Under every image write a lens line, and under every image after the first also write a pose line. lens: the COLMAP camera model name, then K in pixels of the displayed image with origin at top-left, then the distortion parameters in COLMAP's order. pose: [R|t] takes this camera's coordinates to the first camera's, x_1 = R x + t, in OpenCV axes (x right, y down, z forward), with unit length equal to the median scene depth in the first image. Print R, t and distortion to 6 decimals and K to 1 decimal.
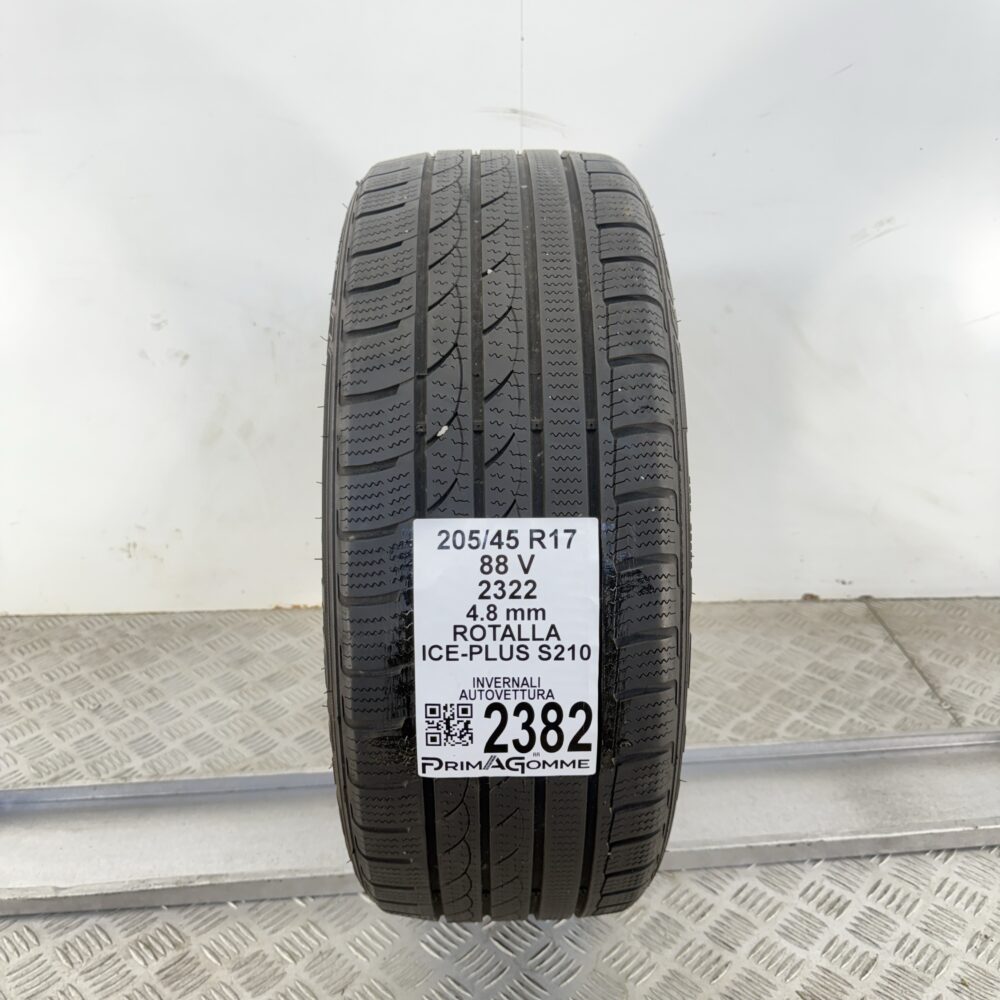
lens RADIAL K [[966.3, 0, 500.0], [0, 966.3, 500.0], [0, 0, 1]] dist [0.093004, -0.234530]
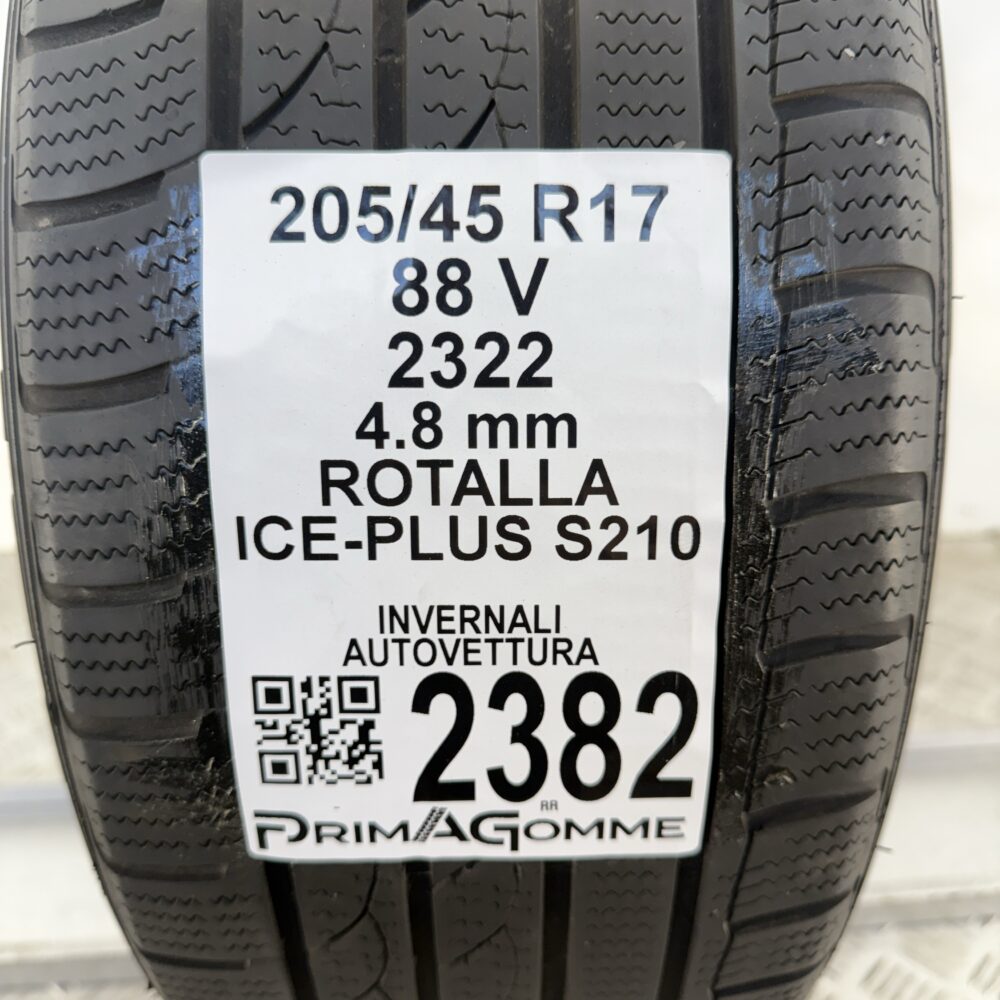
lens RADIAL K [[966.3, 0, 500.0], [0, 966.3, 500.0], [0, 0, 1]] dist [0.093004, -0.234530]
pose [[0.999979, 0.002089, -0.006097, 0.020566], [-0.001831, 0.999117, 0.041980, 0.127886], [0.006180, -0.041968, 0.999100, 0.636733]]
